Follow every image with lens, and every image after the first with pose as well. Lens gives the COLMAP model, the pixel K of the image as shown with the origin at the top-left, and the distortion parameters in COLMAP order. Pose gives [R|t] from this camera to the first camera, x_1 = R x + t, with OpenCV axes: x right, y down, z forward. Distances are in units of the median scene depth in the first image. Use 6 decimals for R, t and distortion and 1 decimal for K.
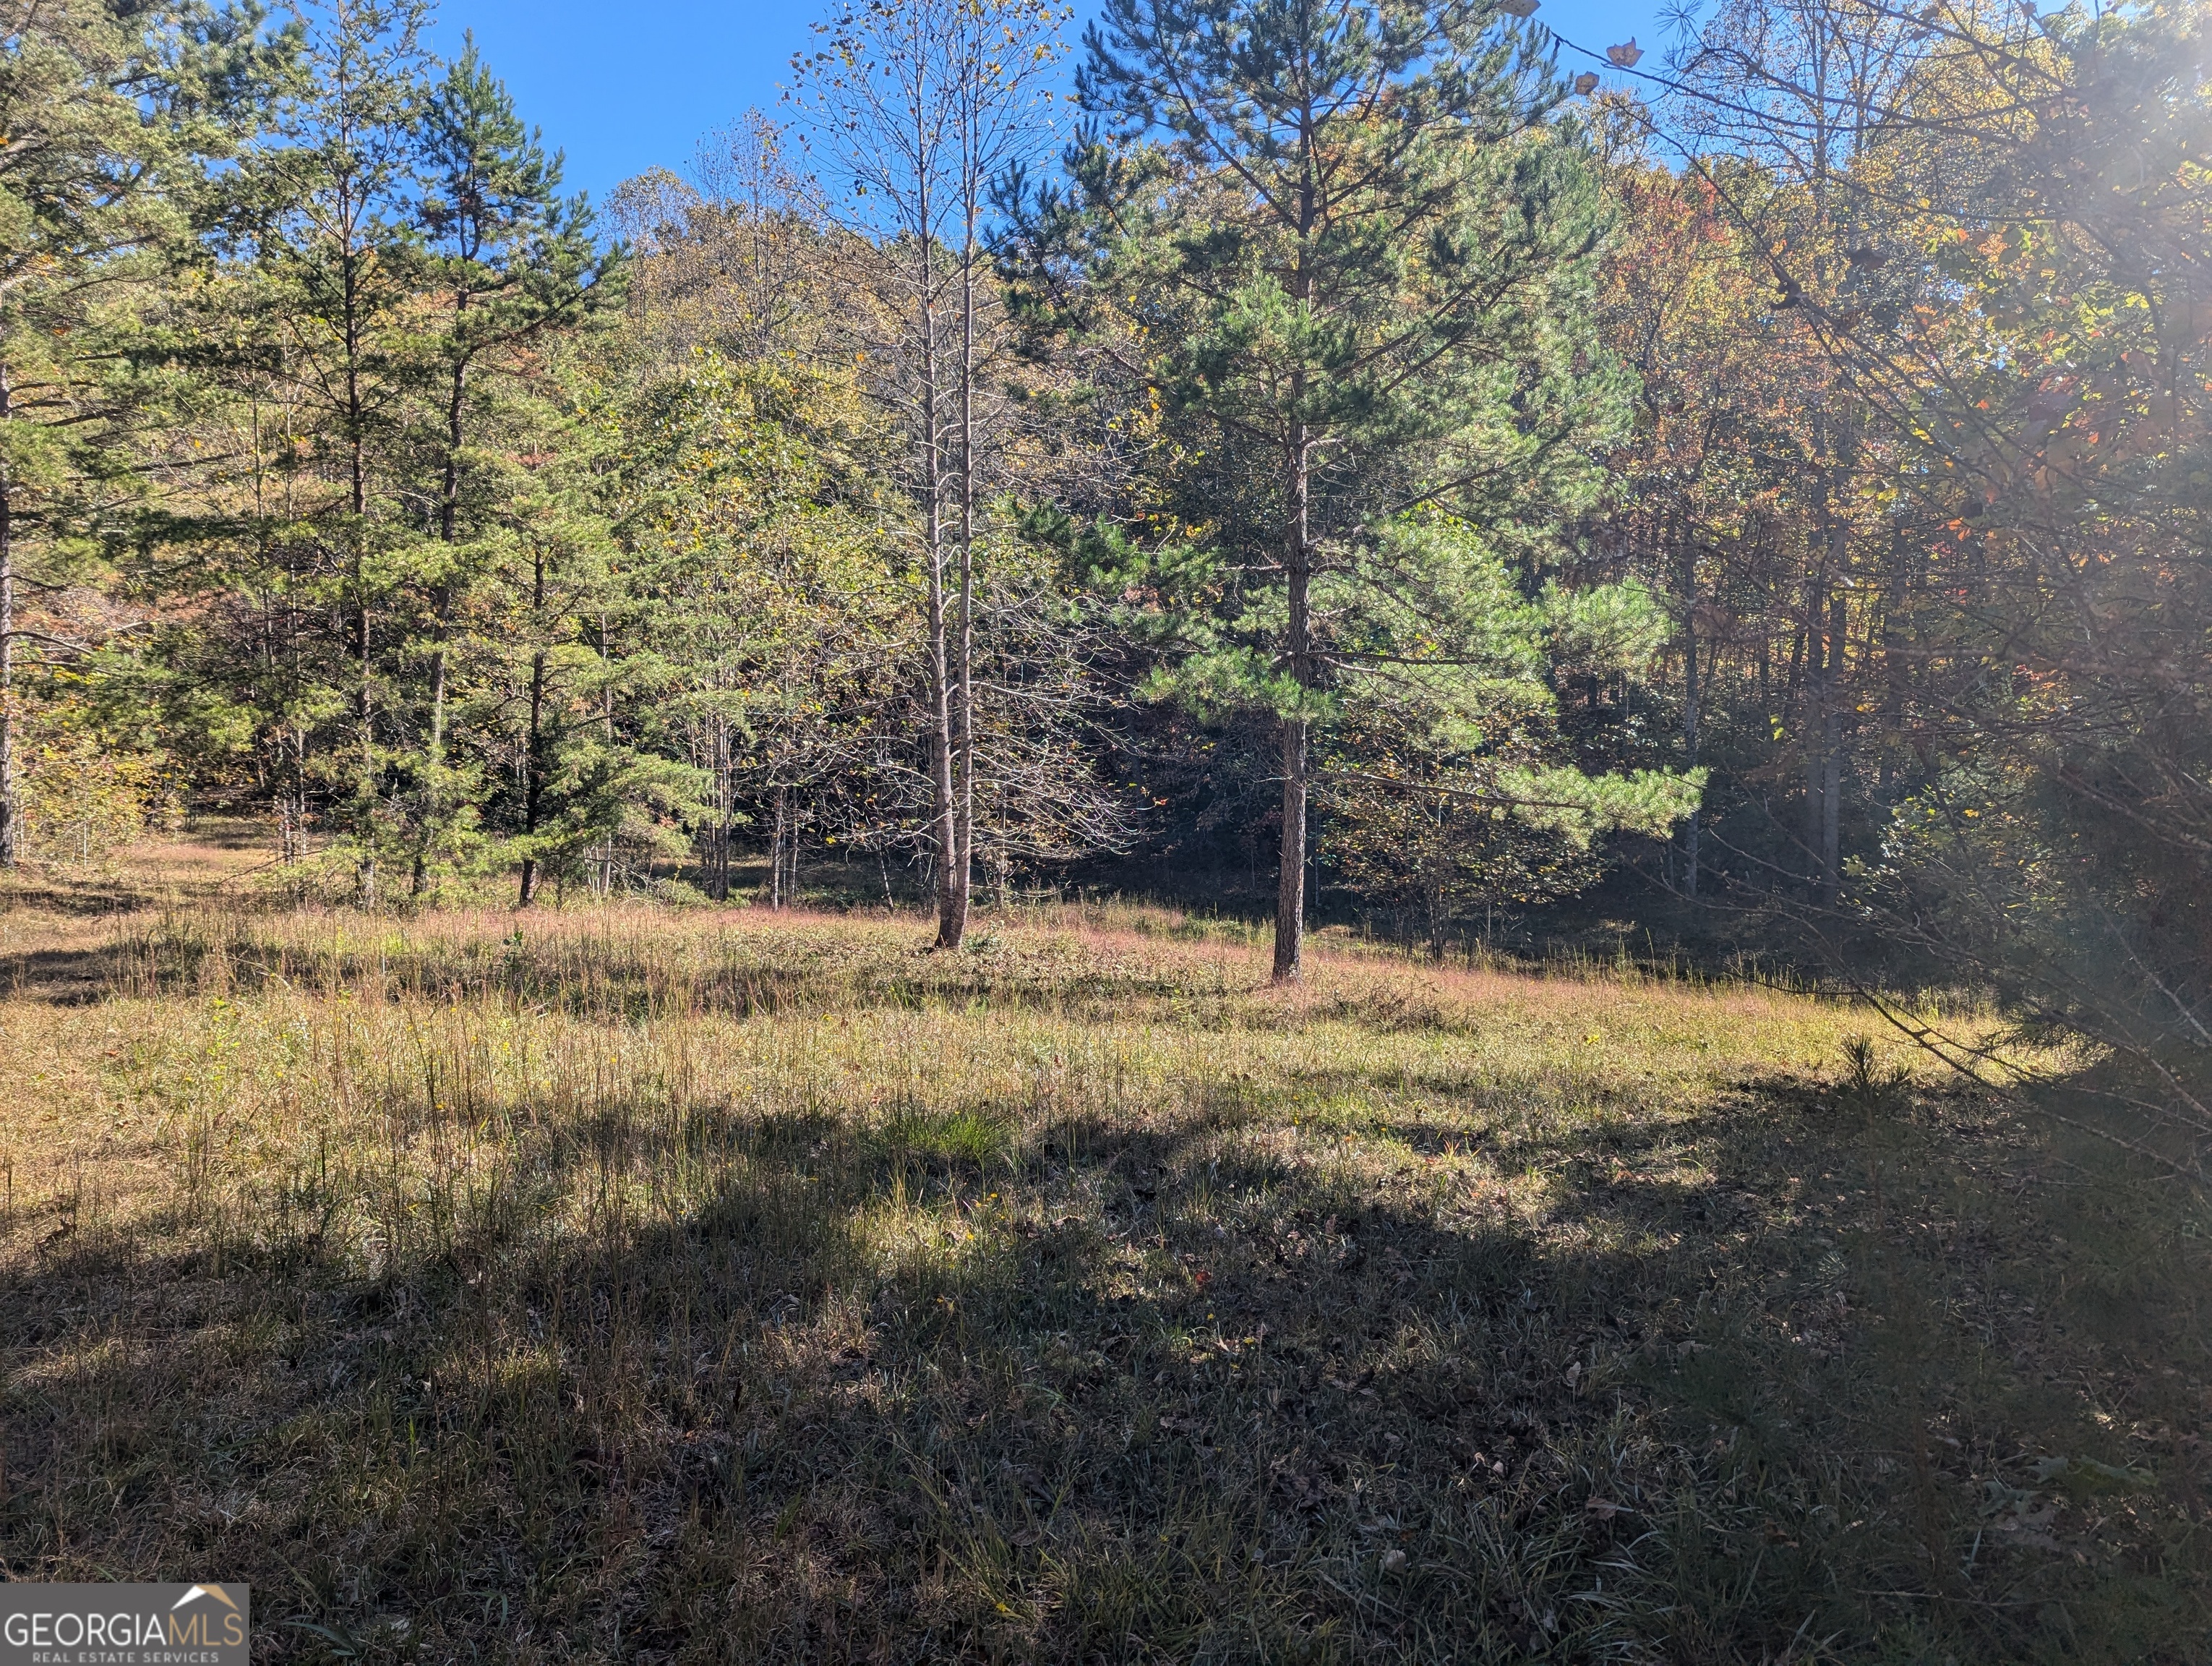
lens RADIAL K [[1572.3, 0, 1104.0], [0, 1572.3, 839.4], [0, 0, 1]] dist [0.052131, -0.043273]
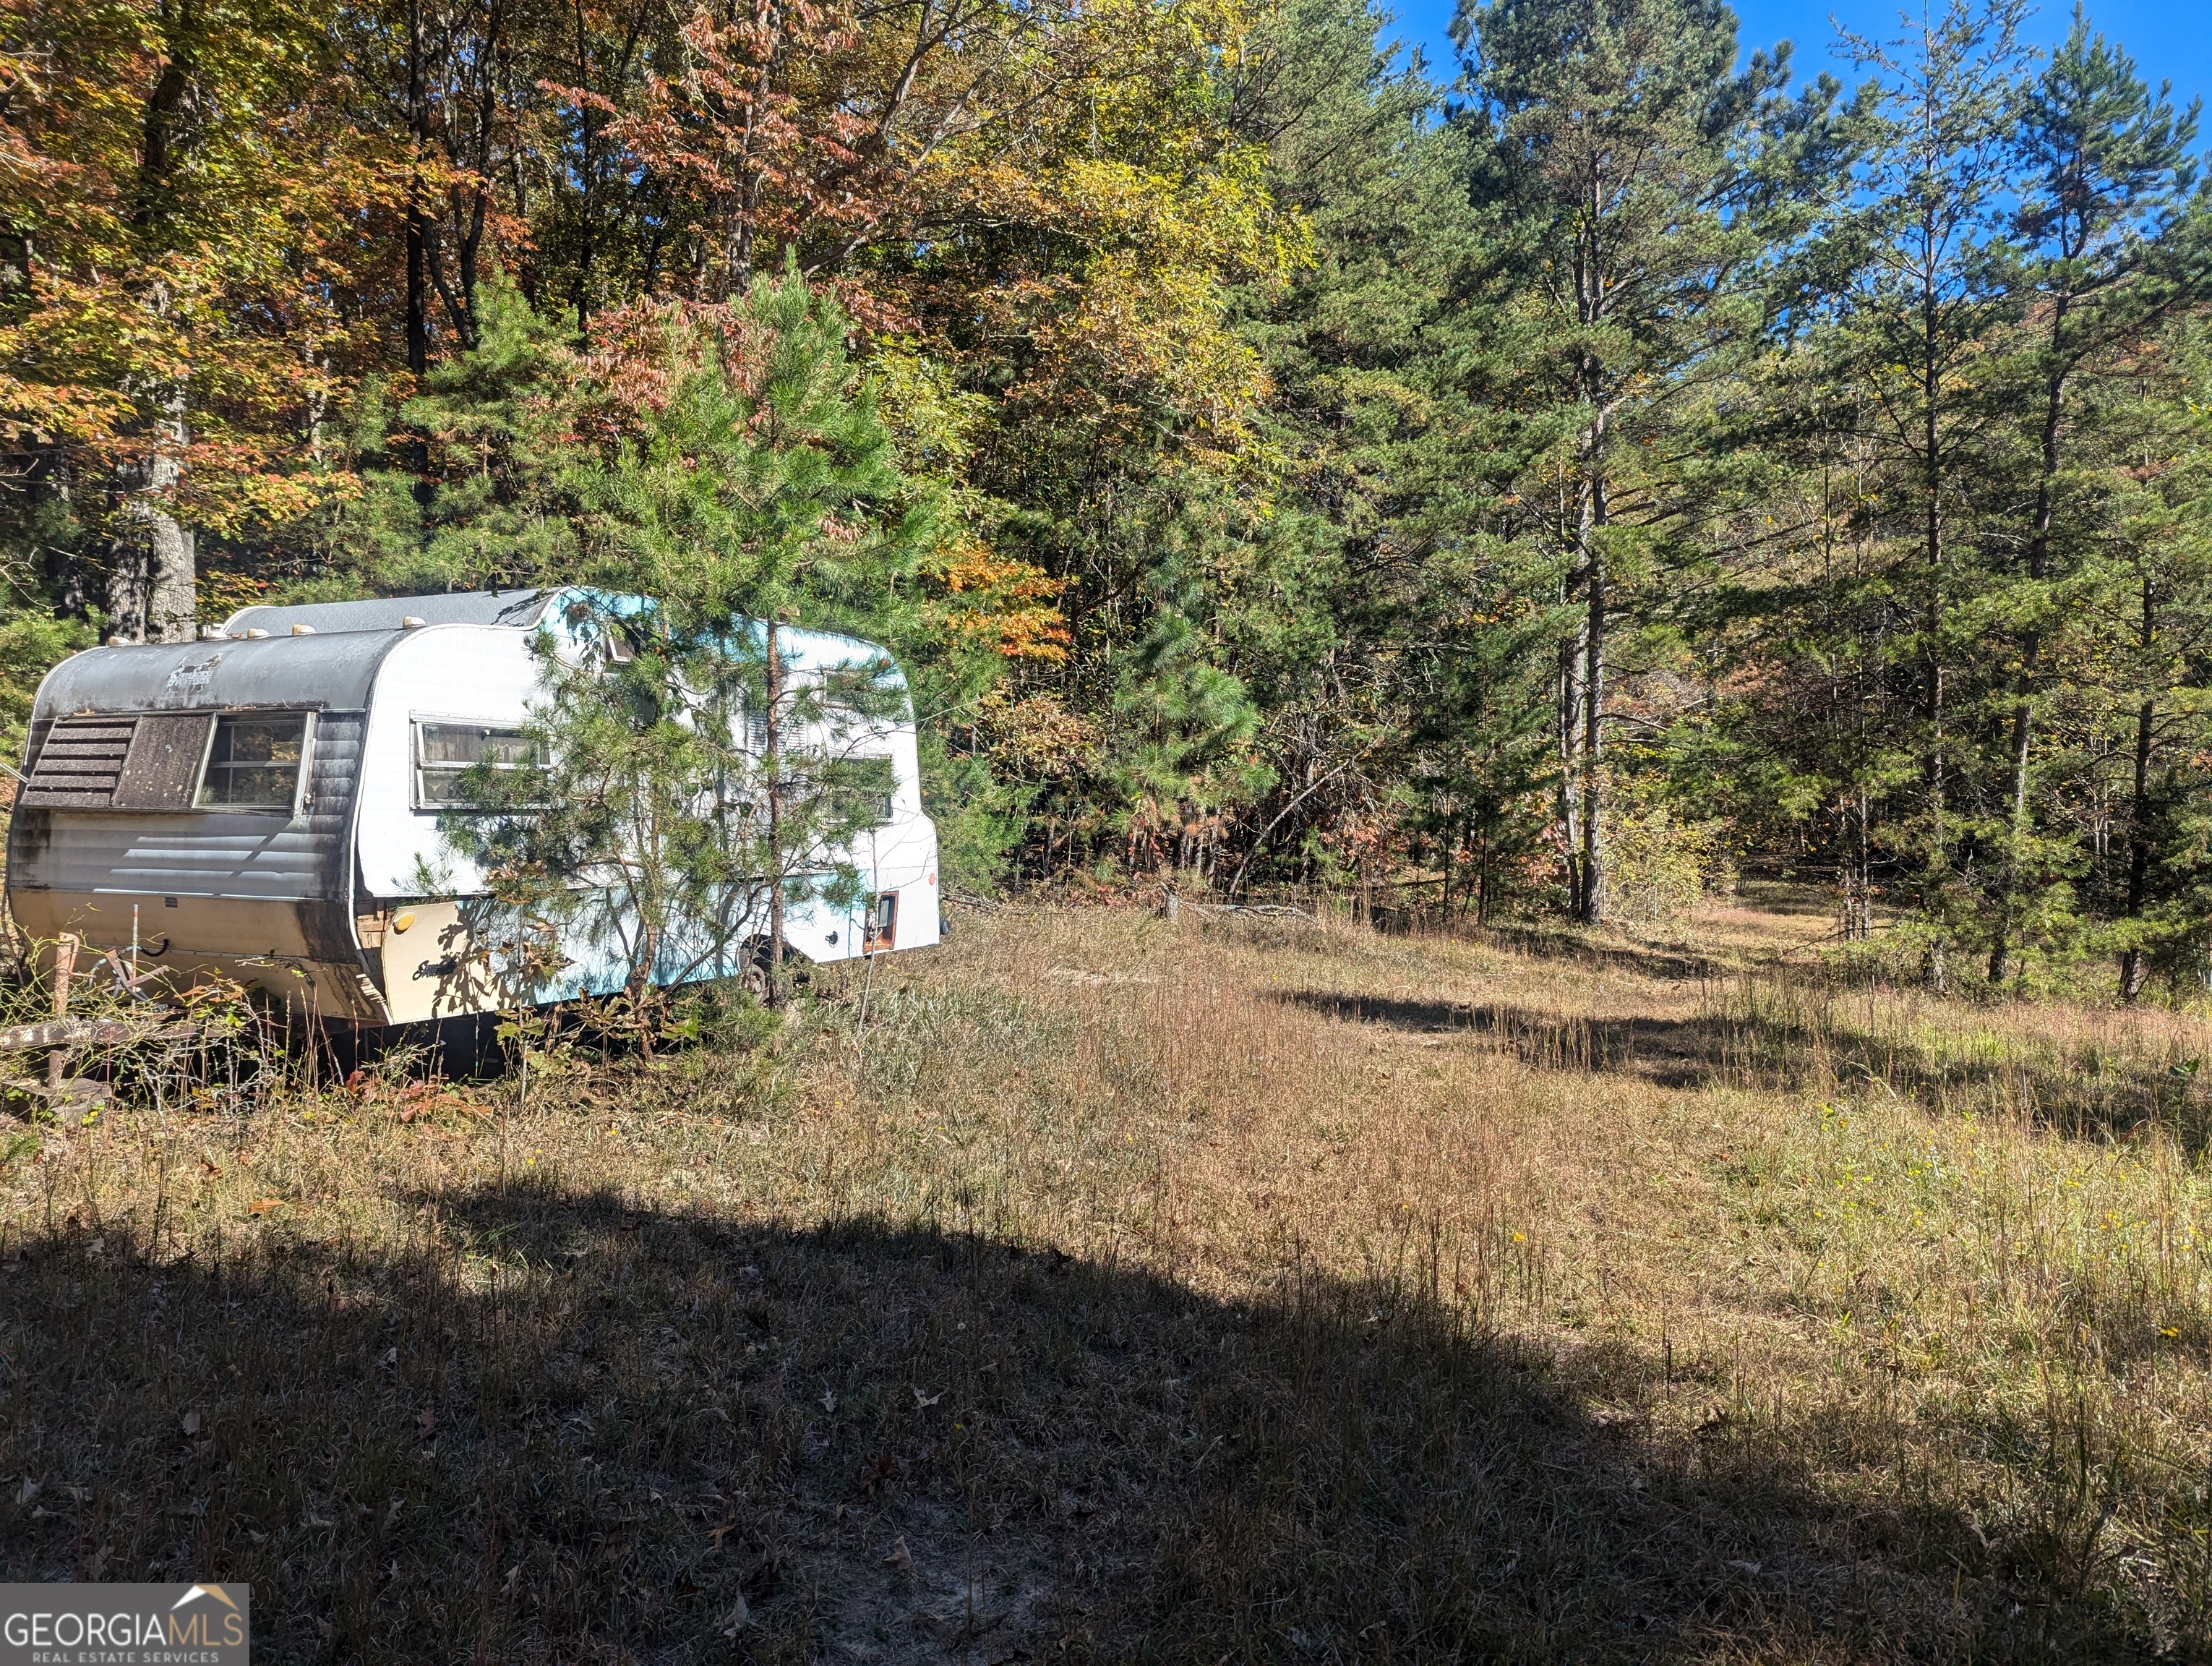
lens RADIAL K [[1572.3, 0, 1103.8], [0, 1572.3, 828.4], [0, 0, 1]] dist [0.052131, -0.043273]
pose [[0.623594, -0.002192, -0.781745, -0.045164], [-0.034463, 0.998947, -0.030292, -0.005629], [0.780989, 0.045831, 0.622862, 0.048724]]
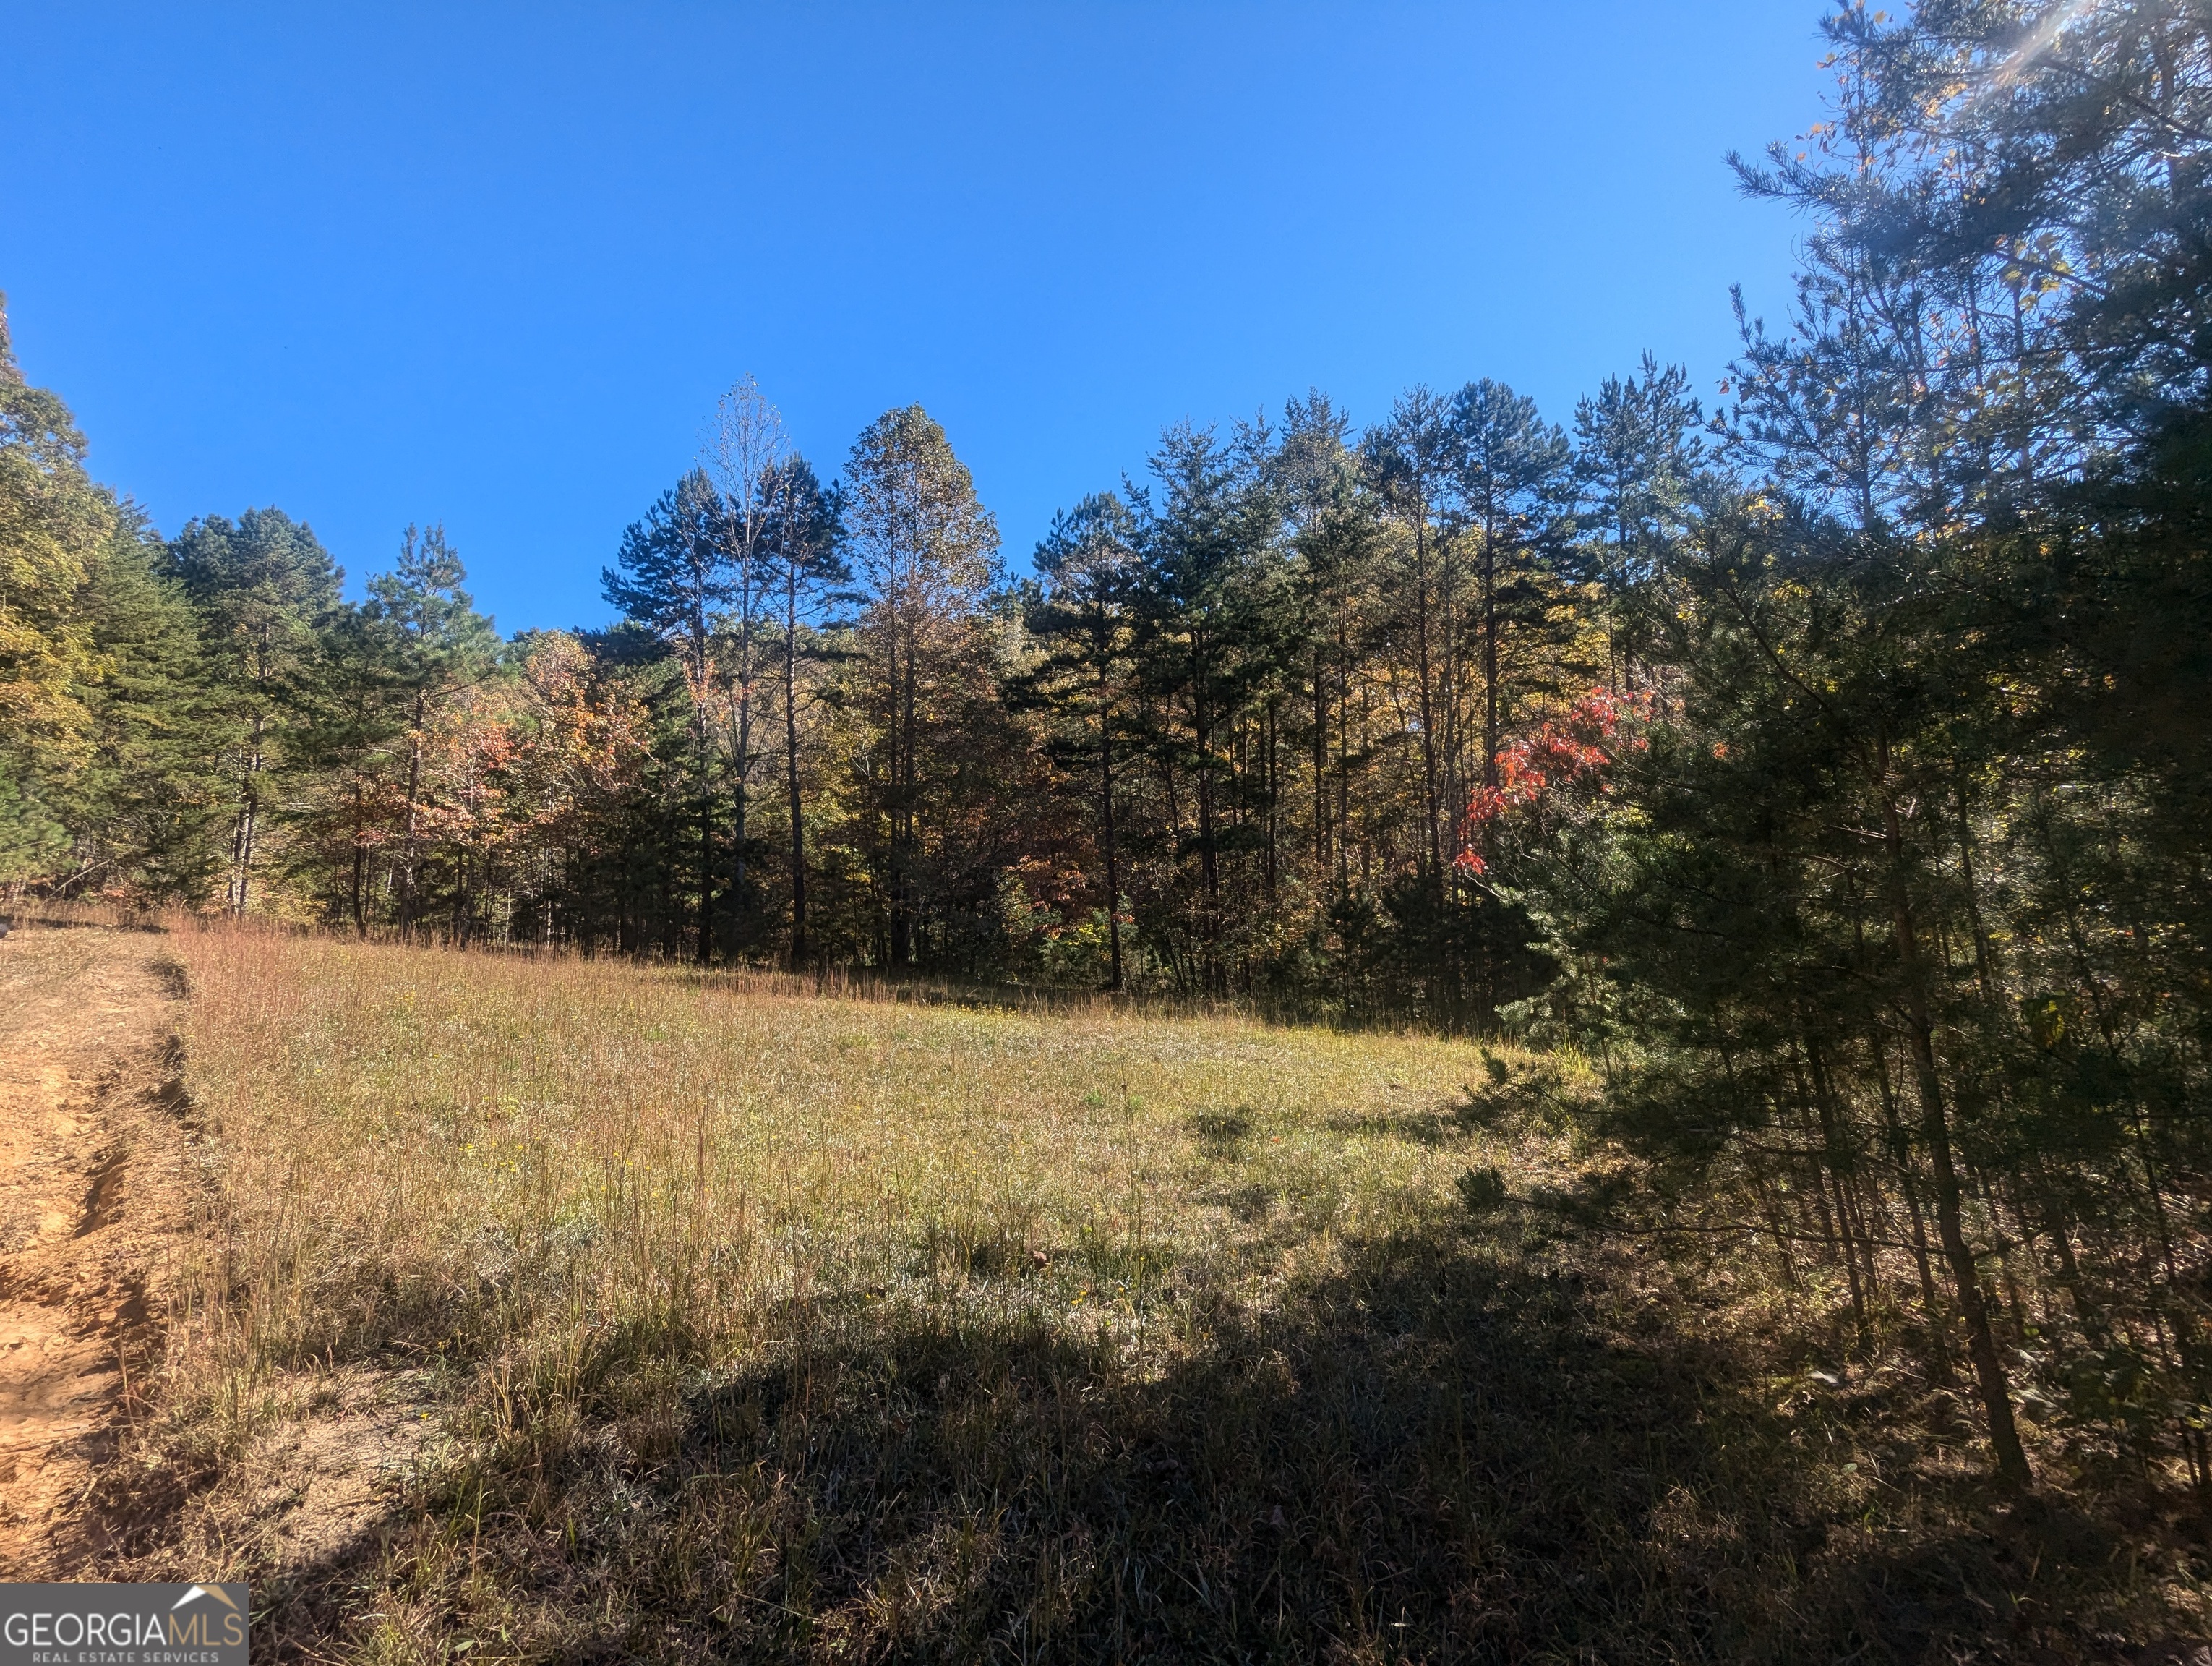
lens RADIAL K [[1029.2, 0, 1107.4], [0, 1029.2, 839.0], [0, 0, 1]] dist [-0.010740, 0.002372]
pose [[0.998219, 0.011329, 0.058575, 0.800036], [-0.003333, 0.990862, -0.134840, 0.104227], [-0.059568, 0.134405, 0.989134, -0.971241]]
